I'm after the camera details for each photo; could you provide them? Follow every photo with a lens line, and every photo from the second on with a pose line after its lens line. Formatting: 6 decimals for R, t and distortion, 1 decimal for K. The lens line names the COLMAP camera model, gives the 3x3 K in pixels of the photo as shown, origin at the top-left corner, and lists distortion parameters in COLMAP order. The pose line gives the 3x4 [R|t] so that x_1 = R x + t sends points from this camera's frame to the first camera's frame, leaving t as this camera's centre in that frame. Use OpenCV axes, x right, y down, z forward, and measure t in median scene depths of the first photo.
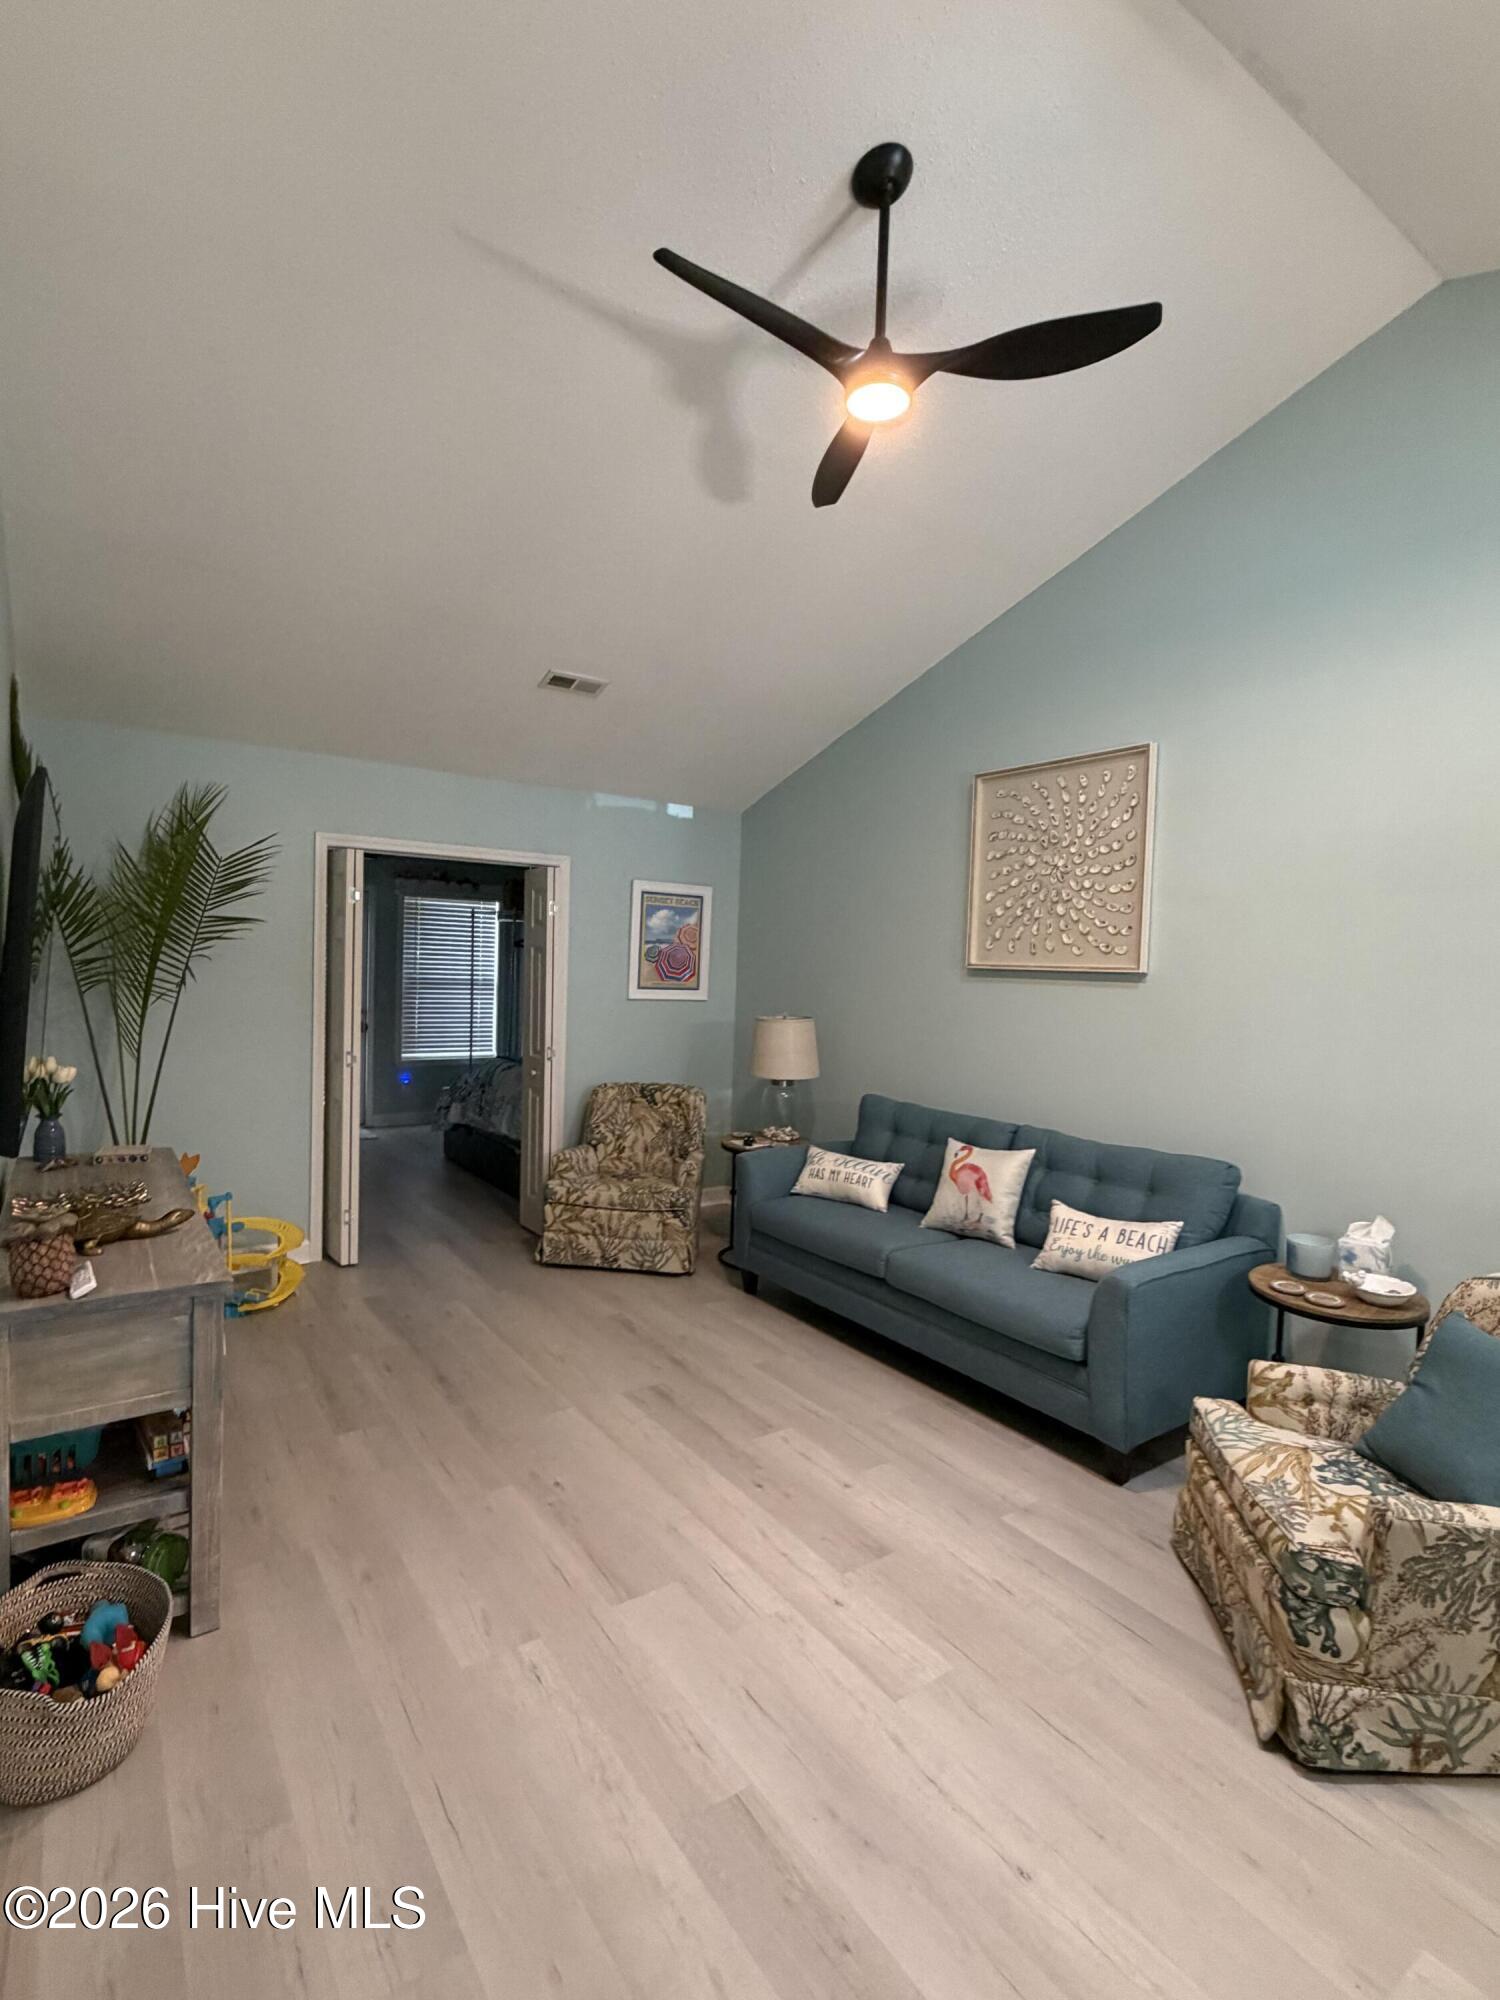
lens RADIAL K [[969.4, 0, 745.2], [0, 969.4, 1004.5], [0, 0, 1]] dist [0.021617, -0.008206]
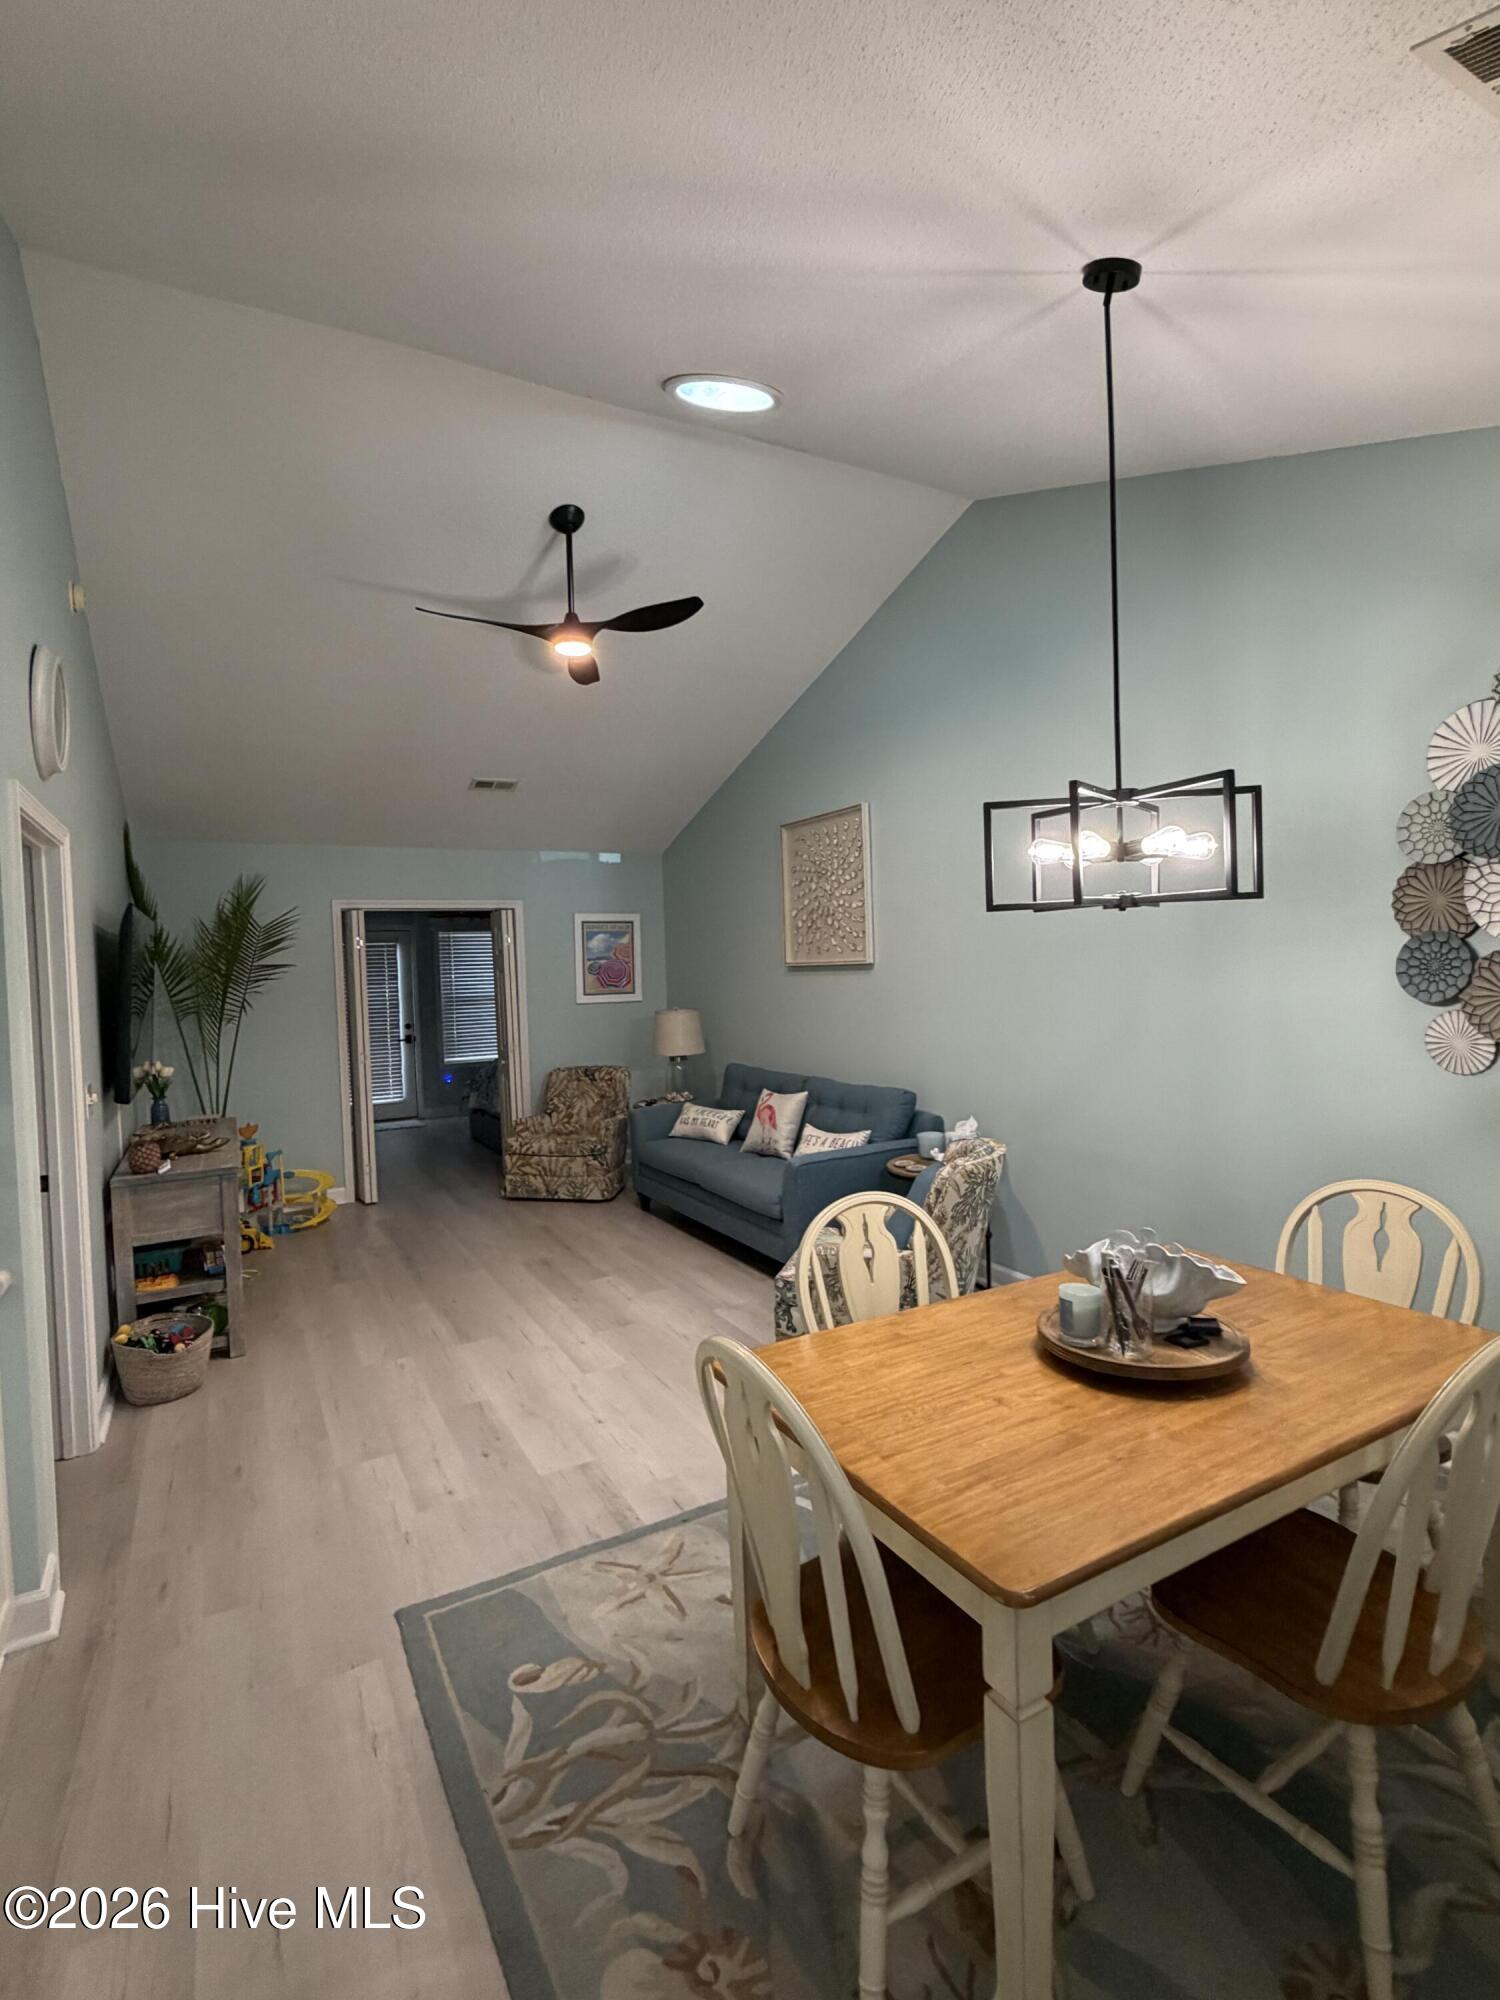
lens RADIAL K [[969.4, 0, 745.2], [0, 969.4, 1004.5], [0, 0, 1]] dist [0.021617, -0.008206]
pose [[0.991989, -0.060630, -0.110828, 0.356582], [0.060606, 0.998155, -0.003585, 0.019931], [0.110841, -0.003160, 0.993833, -0.403787]]
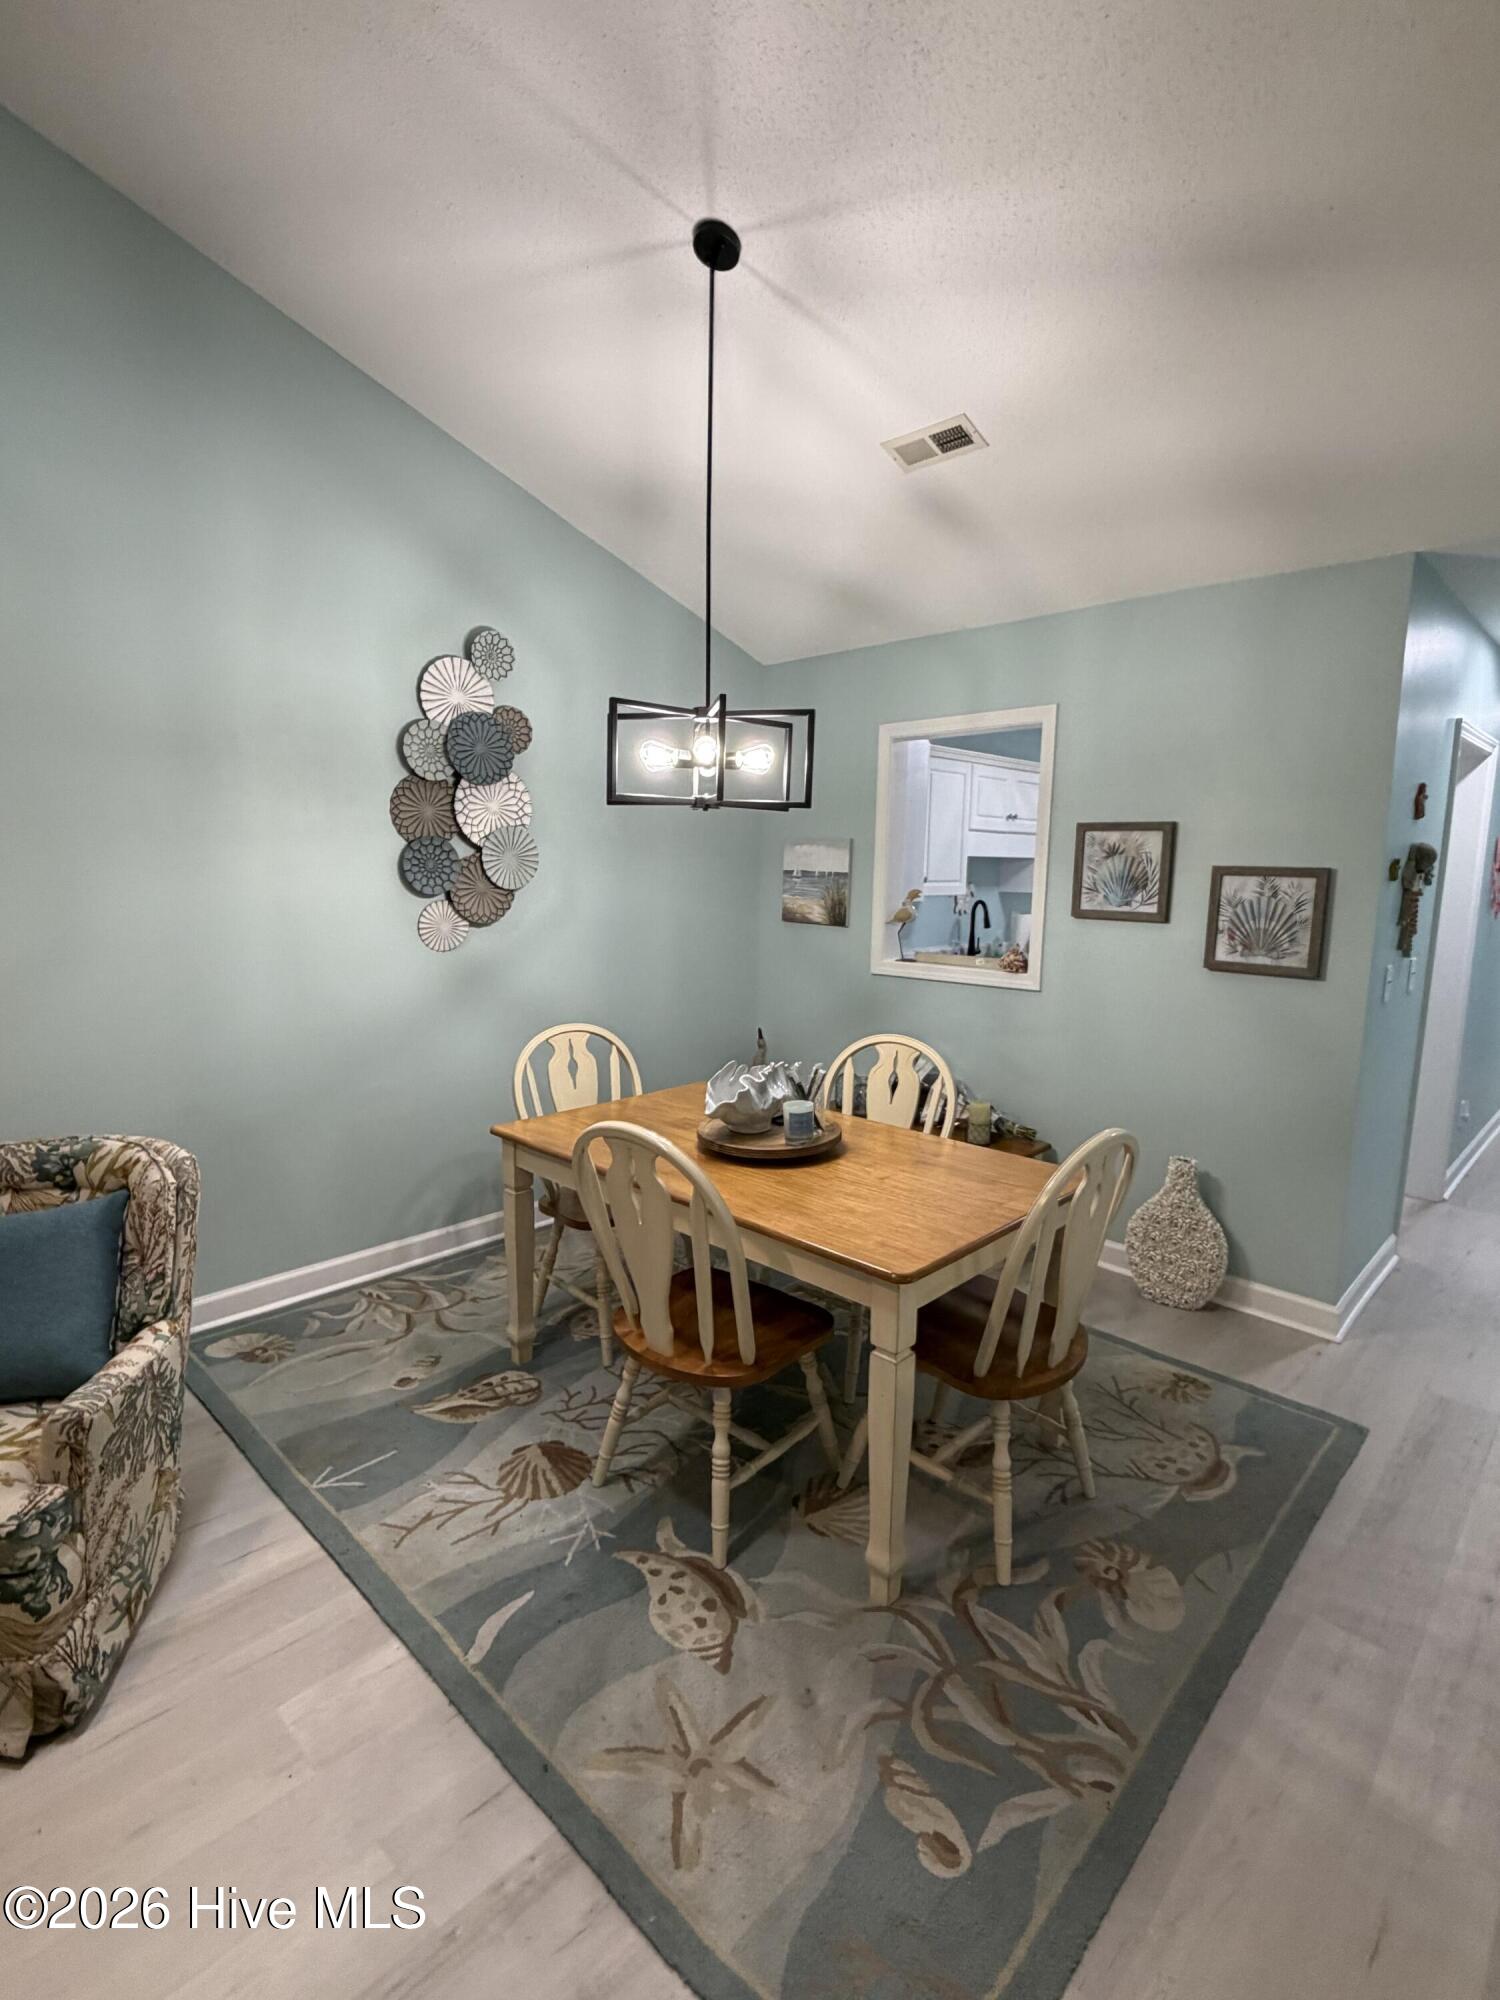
lens RADIAL K [[969.4, 0, 745.2], [0, 969.4, 1004.5], [0, 0, 1]] dist [0.021617, -0.008206]
pose [[-0.192271, -0.181226, 0.964463, -0.141063], [0.018134, 0.981976, 0.188132, -0.015846], [-0.981174, 0.053662, -0.185519, 0.249116]]
